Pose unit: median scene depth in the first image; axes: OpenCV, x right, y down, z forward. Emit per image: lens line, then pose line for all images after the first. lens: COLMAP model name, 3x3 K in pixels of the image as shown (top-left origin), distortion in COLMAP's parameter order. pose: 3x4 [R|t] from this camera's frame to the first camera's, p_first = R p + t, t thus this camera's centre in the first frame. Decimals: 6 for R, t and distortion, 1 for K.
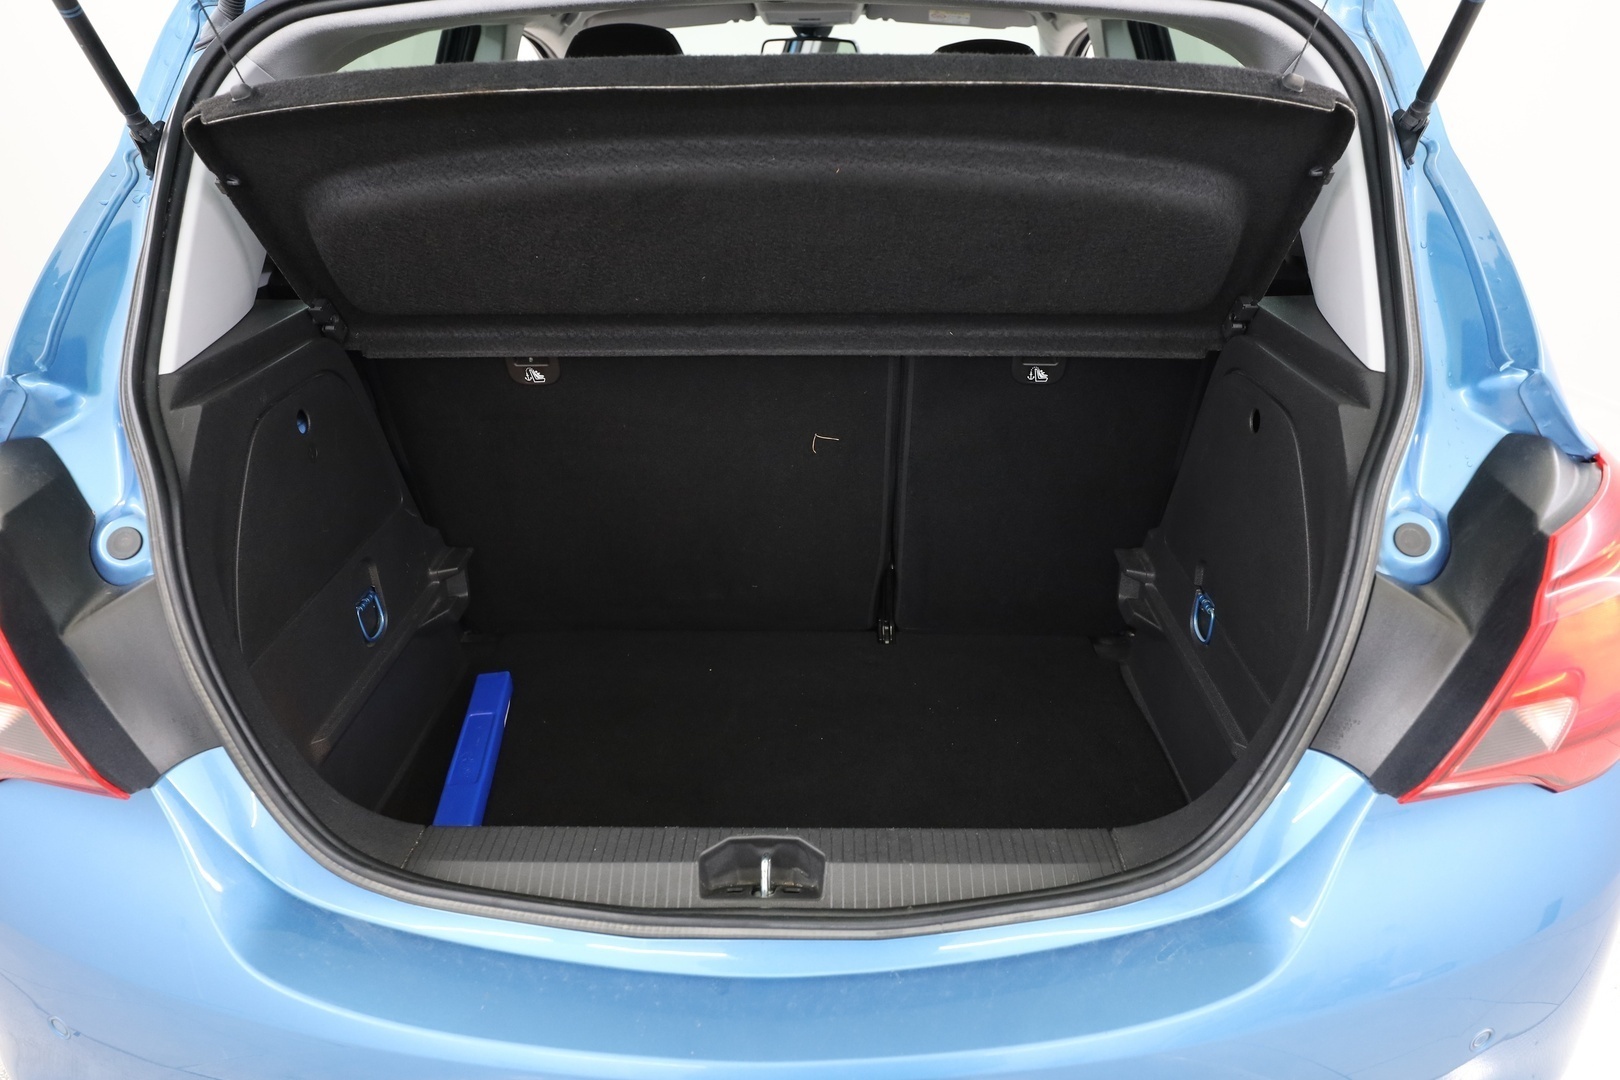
lens RADIAL K [[1056.4, 0, 813.3], [0, 1056.4, 540.8], [0, 0, 1]] dist [0.017102, -0.021208]
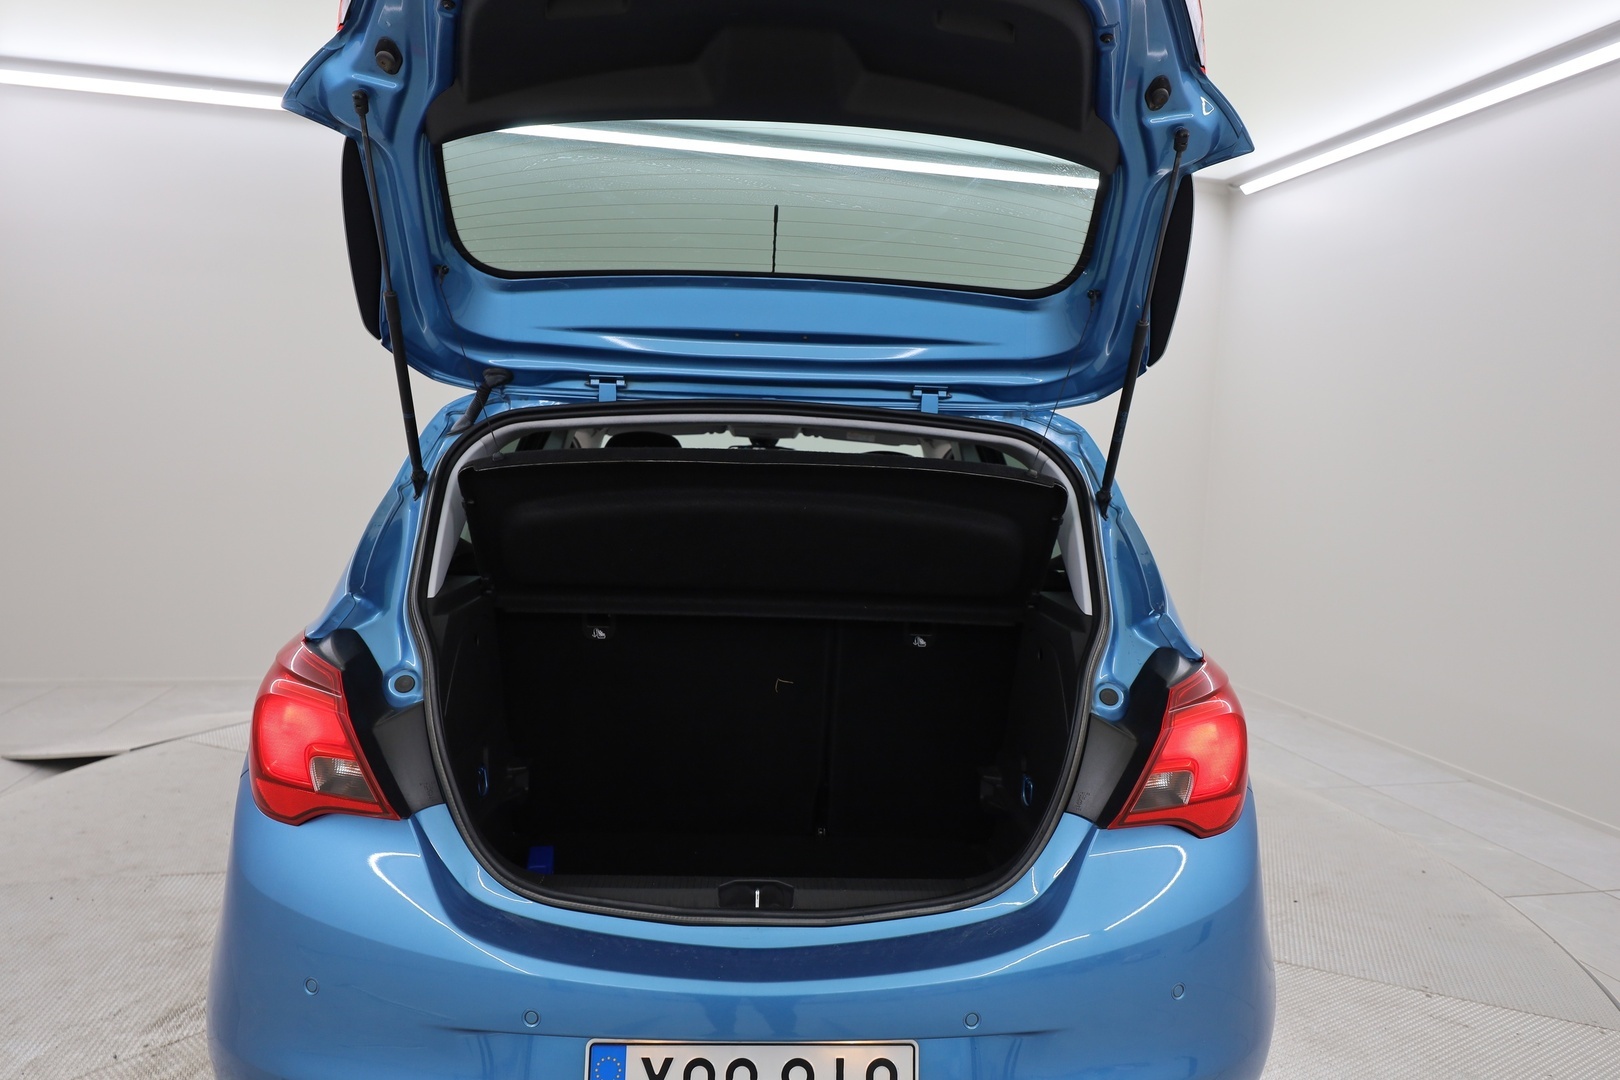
lens RADIAL K [[1056.4, 0, 810.3], [0, 1056.4, 540.0], [0, 0, 1]] dist [0.017102, -0.021208]
pose [[0.996747, 0.035757, 0.072222, -0.102030], [-0.008135, 0.936246, -0.351250, 0.369135], [-0.080177, 0.349520, 0.933492, -0.745082]]
